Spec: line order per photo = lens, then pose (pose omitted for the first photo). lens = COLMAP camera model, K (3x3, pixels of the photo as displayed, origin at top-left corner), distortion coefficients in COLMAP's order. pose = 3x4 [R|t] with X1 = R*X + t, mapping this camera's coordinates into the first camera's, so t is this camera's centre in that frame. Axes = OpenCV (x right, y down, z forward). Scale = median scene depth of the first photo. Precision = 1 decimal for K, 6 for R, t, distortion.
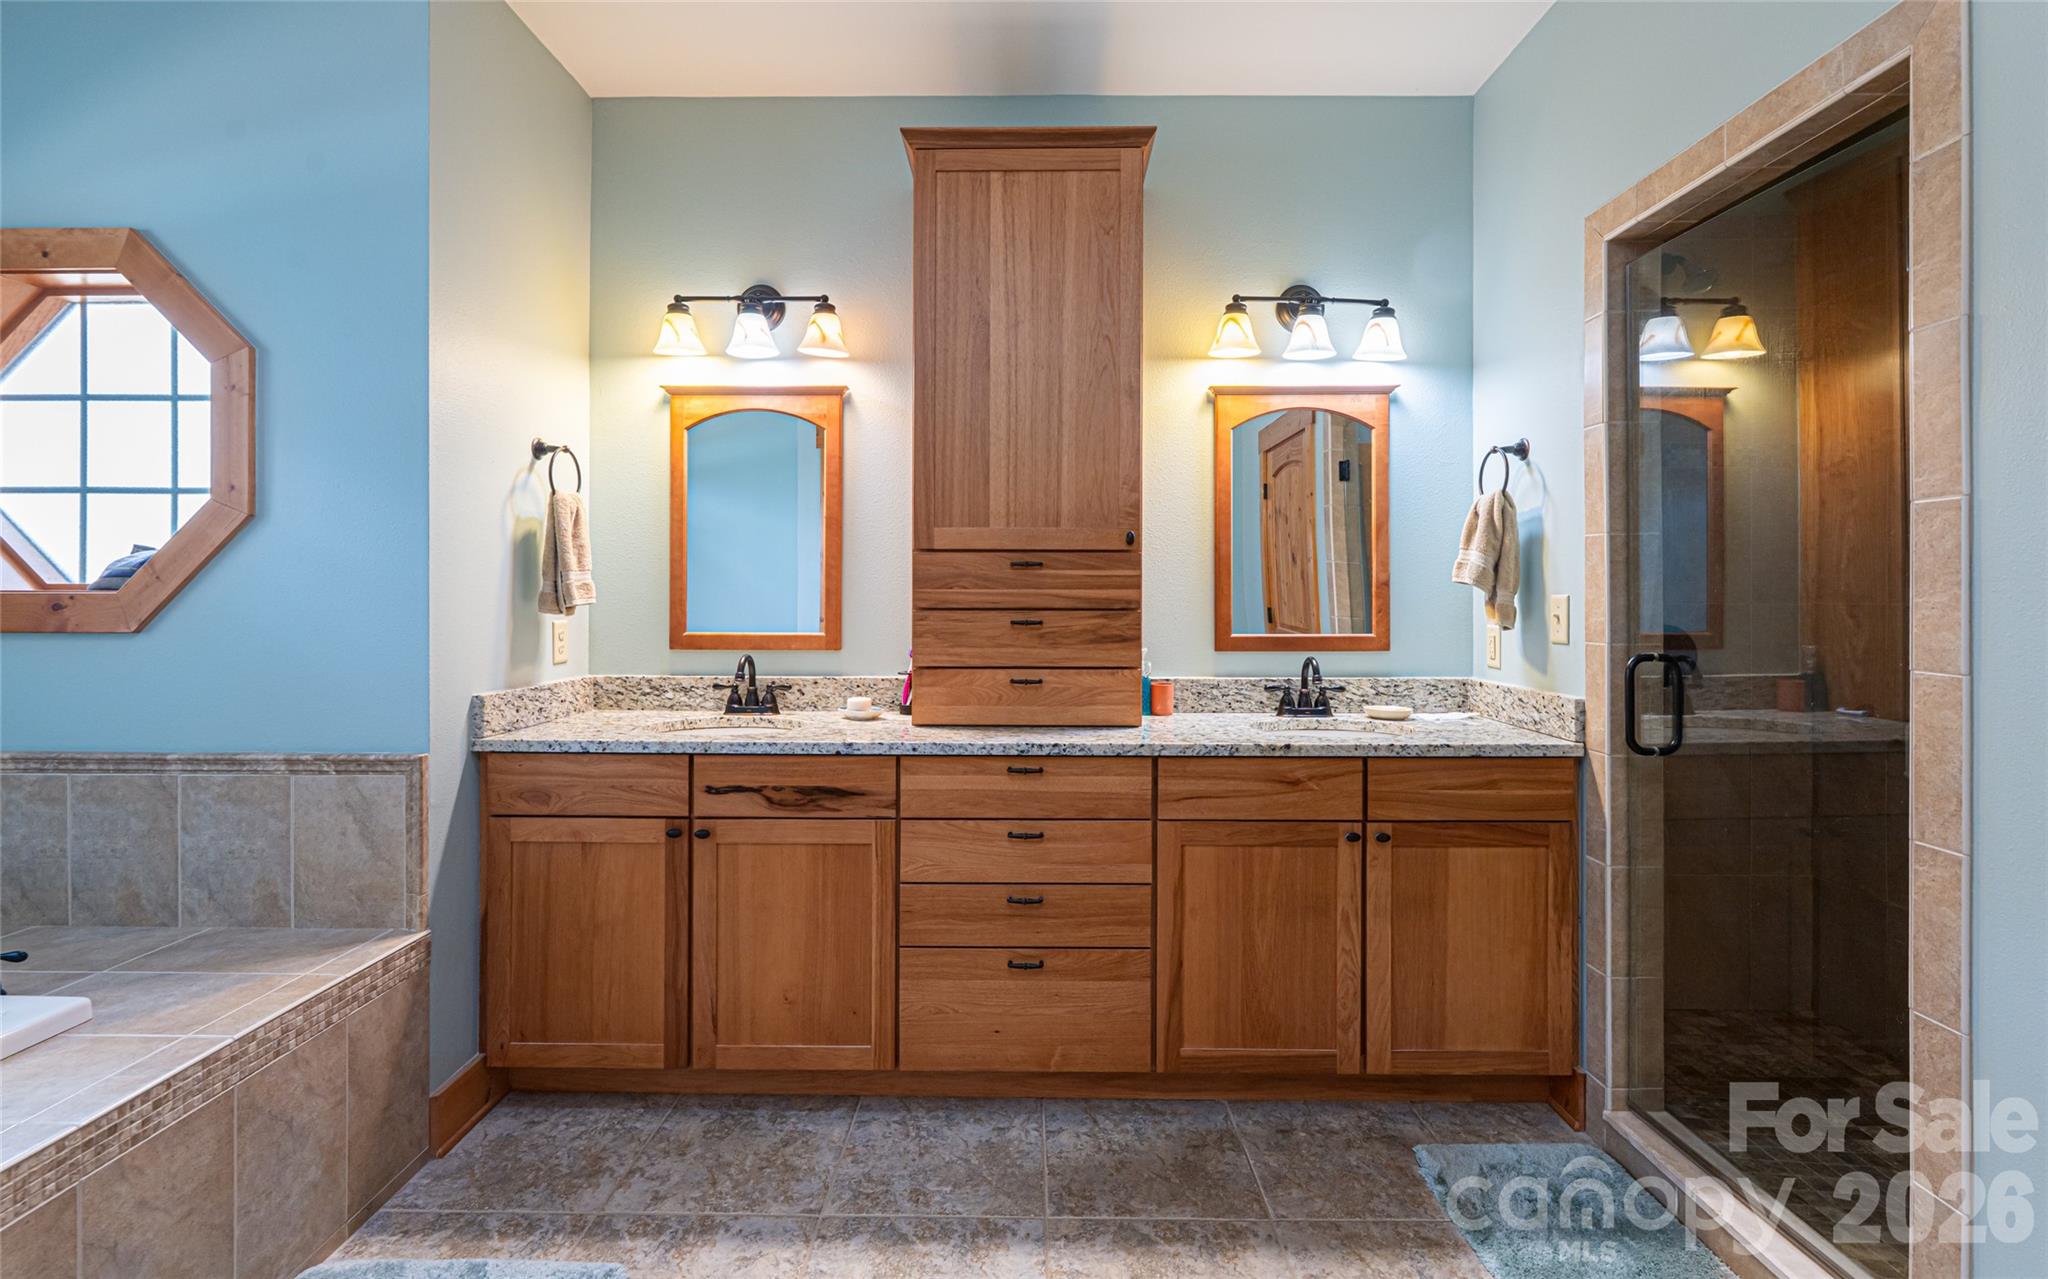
lens RADIAL K [[922.0, 0, 1022.8], [0, 922.0, 594.5], [0, 0, 1]] dist [0.000485, 0.000219]
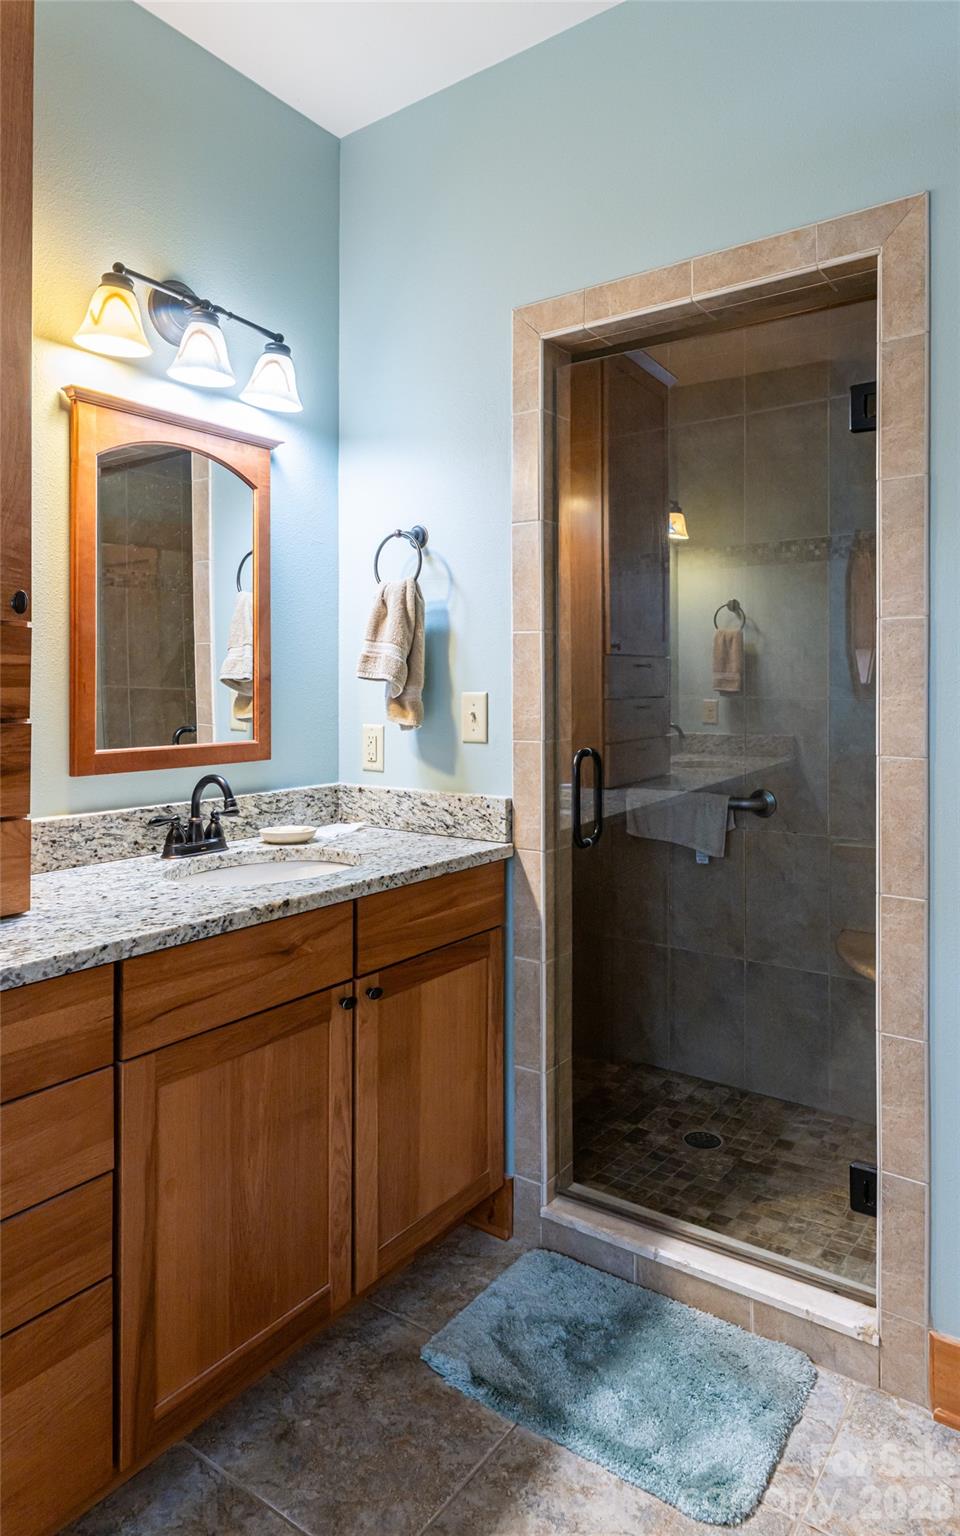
lens RADIAL K [[939.1, 0, 480.3], [0, 939.1, 685.3], [0, 0, 1]] dist [0.000524, -0.000922]
pose [[0.579757, -0.000383, 0.814790, -0.226381], [-0.000075, 1.000000, 0.000523, -0.007428], [-0.814790, -0.000364, 0.579756, 0.441739]]
